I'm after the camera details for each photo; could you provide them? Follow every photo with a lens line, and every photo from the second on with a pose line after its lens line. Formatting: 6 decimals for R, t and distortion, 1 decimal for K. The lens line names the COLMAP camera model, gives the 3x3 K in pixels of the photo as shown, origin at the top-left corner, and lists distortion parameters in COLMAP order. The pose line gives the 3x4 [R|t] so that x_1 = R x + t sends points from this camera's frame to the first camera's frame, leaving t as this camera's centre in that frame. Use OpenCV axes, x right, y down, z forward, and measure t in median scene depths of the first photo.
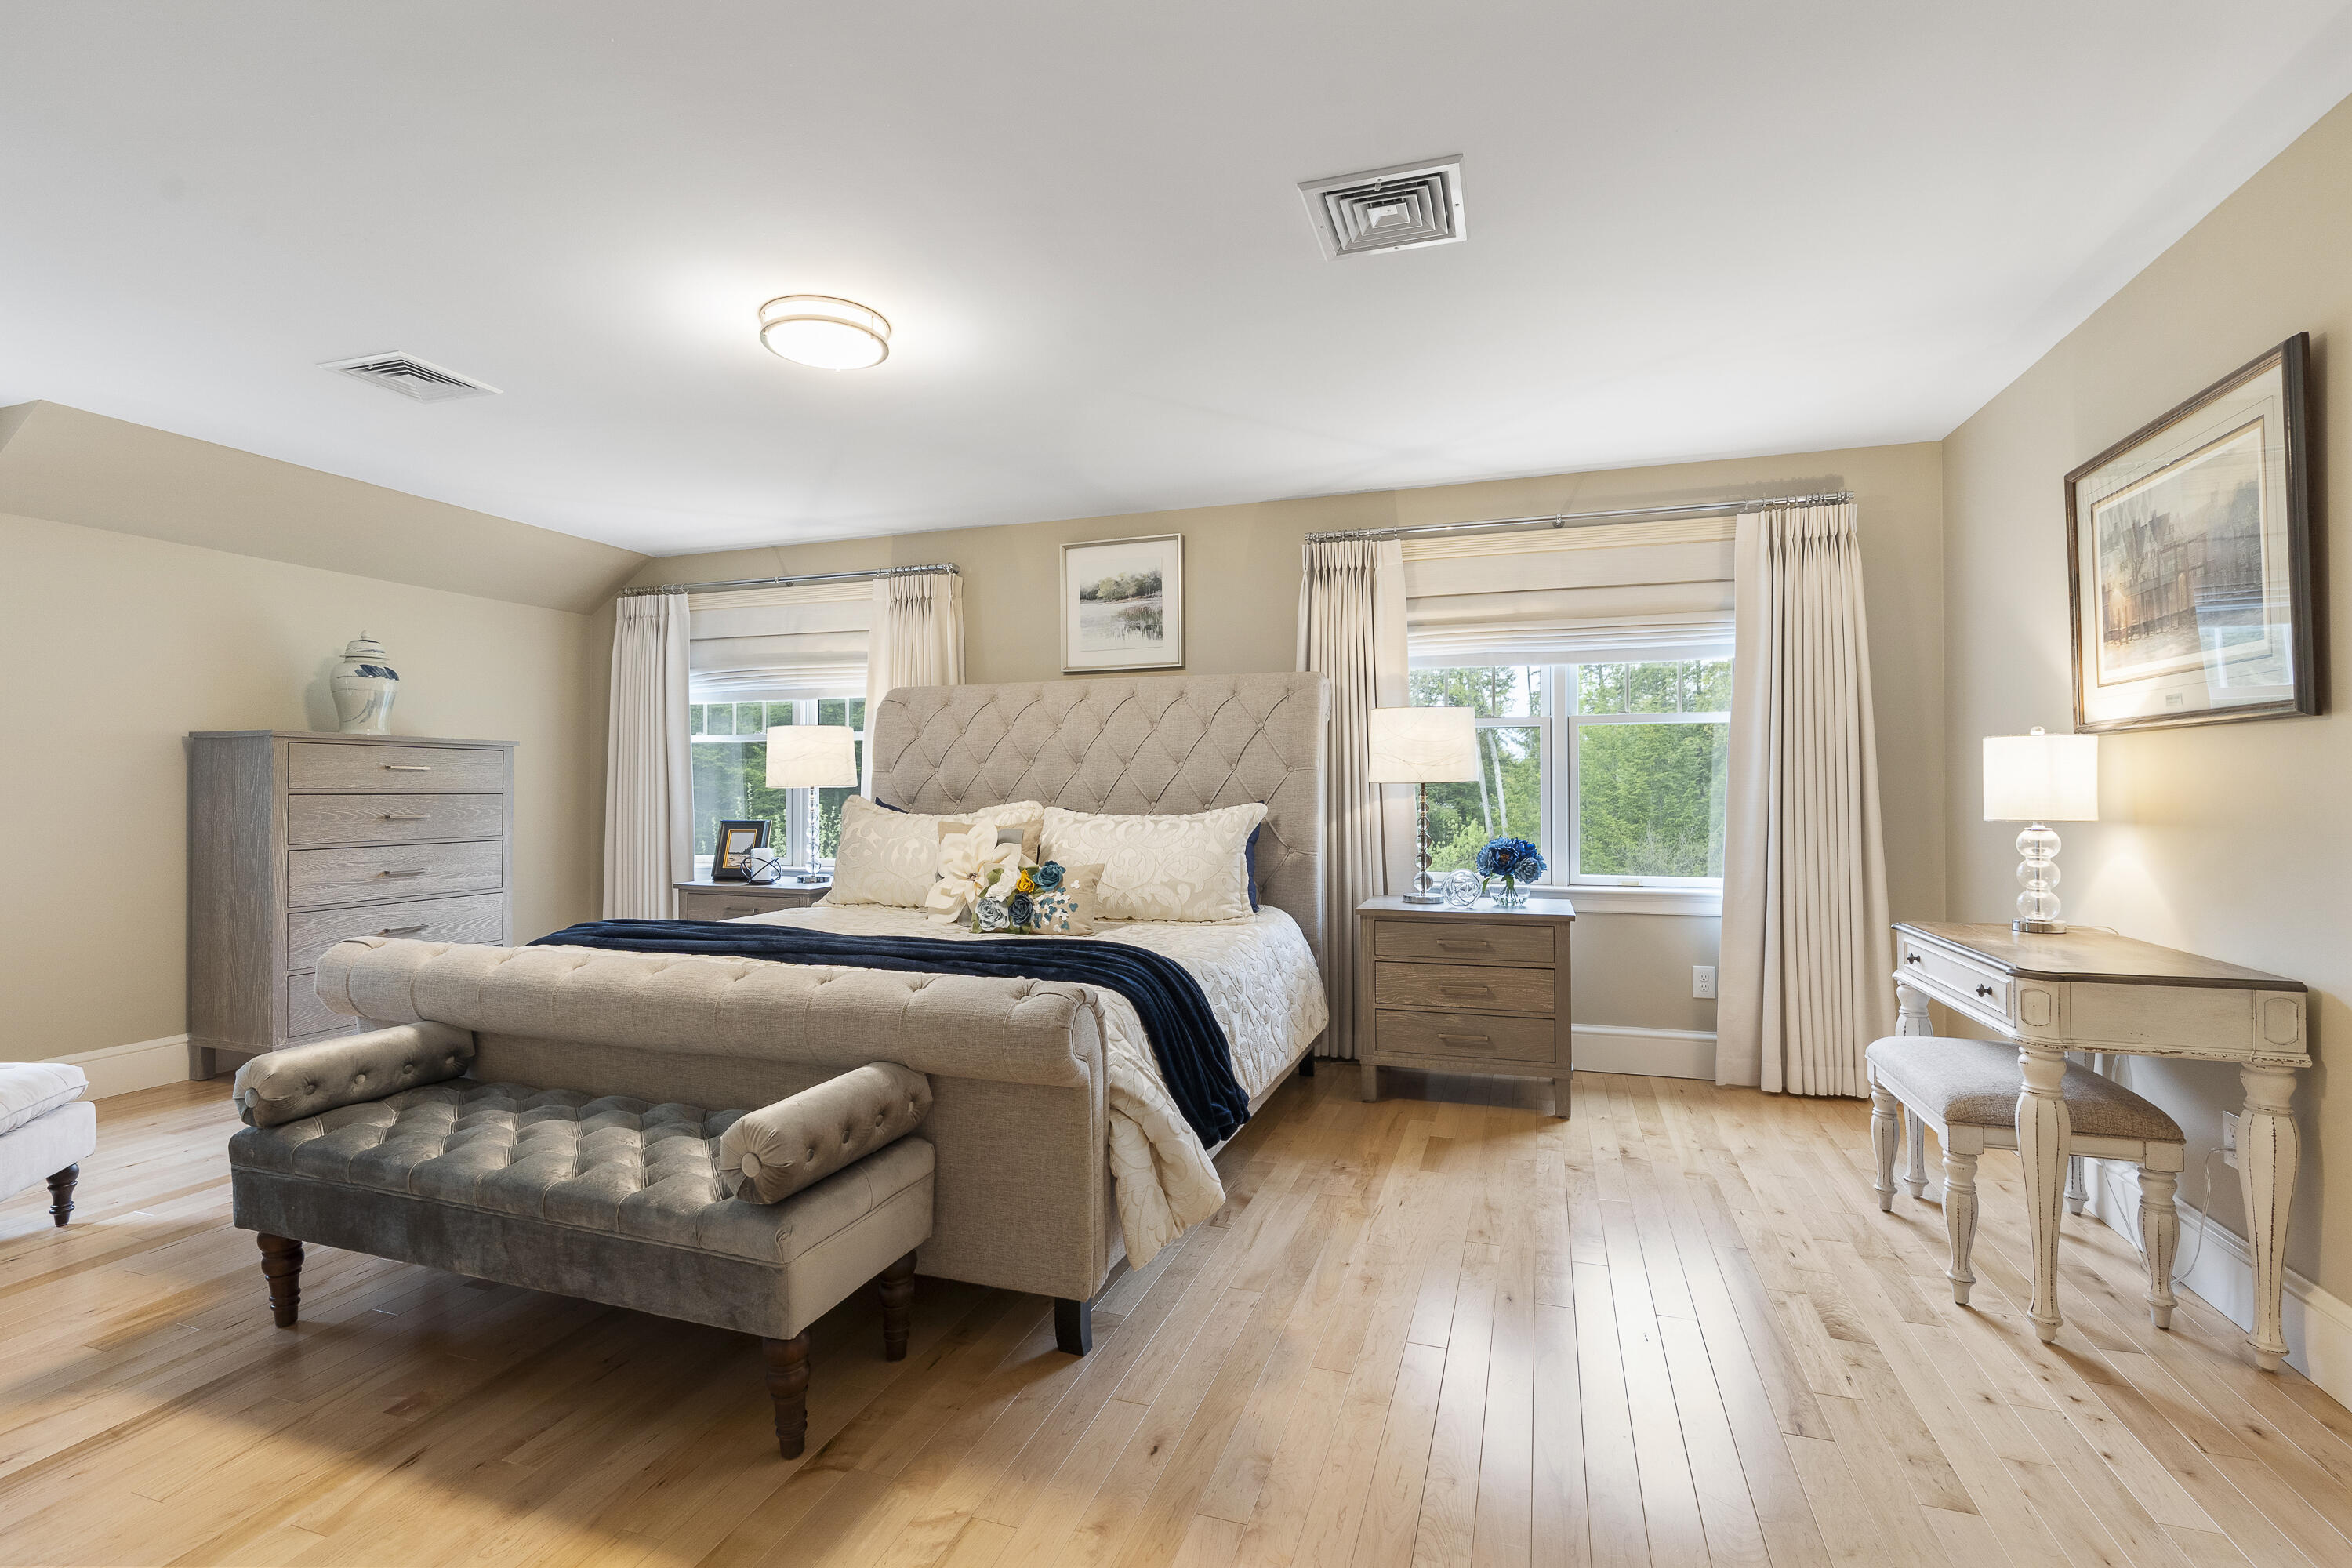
lens RADIAL K [[1071.6, 0, 1176.0], [0, 1071.6, 784.0], [0, 0, 1]] dist [-0.011545, -0.000169]
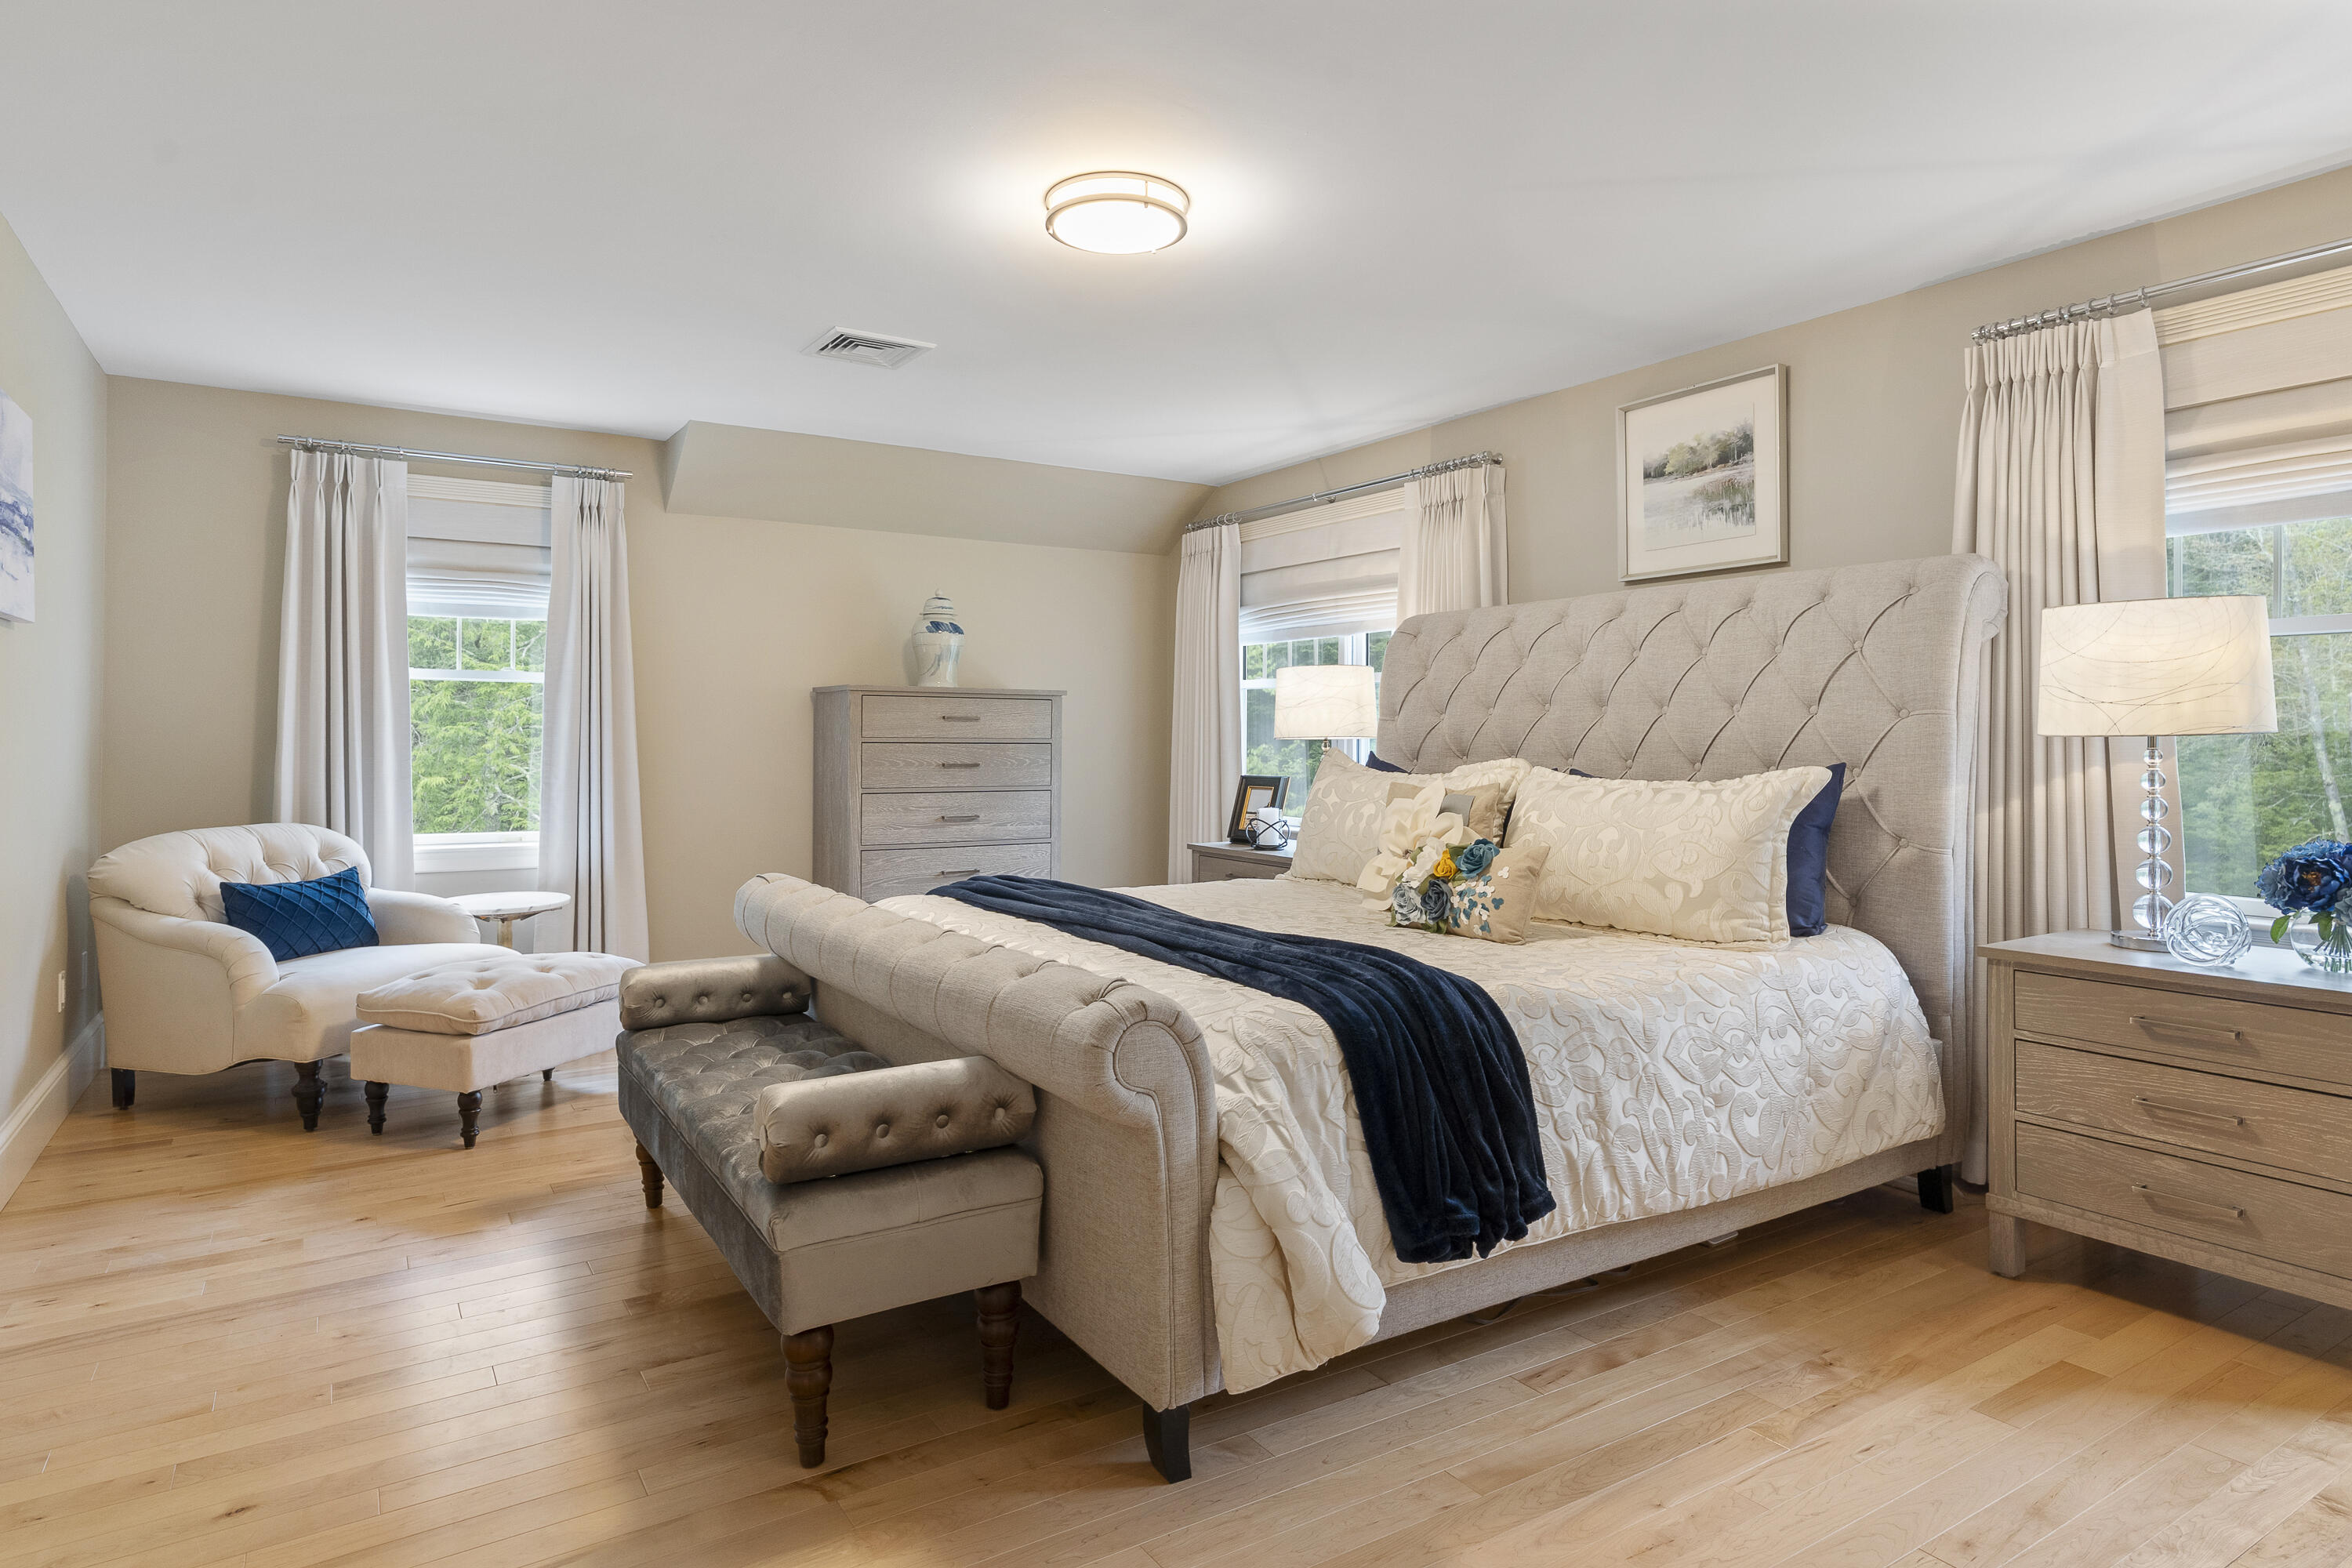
lens RADIAL K [[1312.3, 0, 1173.7], [0, 1312.3, 735.6], [0, 0, 1]] dist [-0.004076, -0.000428]
pose [[0.776279, 0.003740, -0.630379, 0.254550], [-0.003630, 0.999992, 0.001463, -0.000474], [0.630380, 0.001152, 0.776286, 0.137110]]
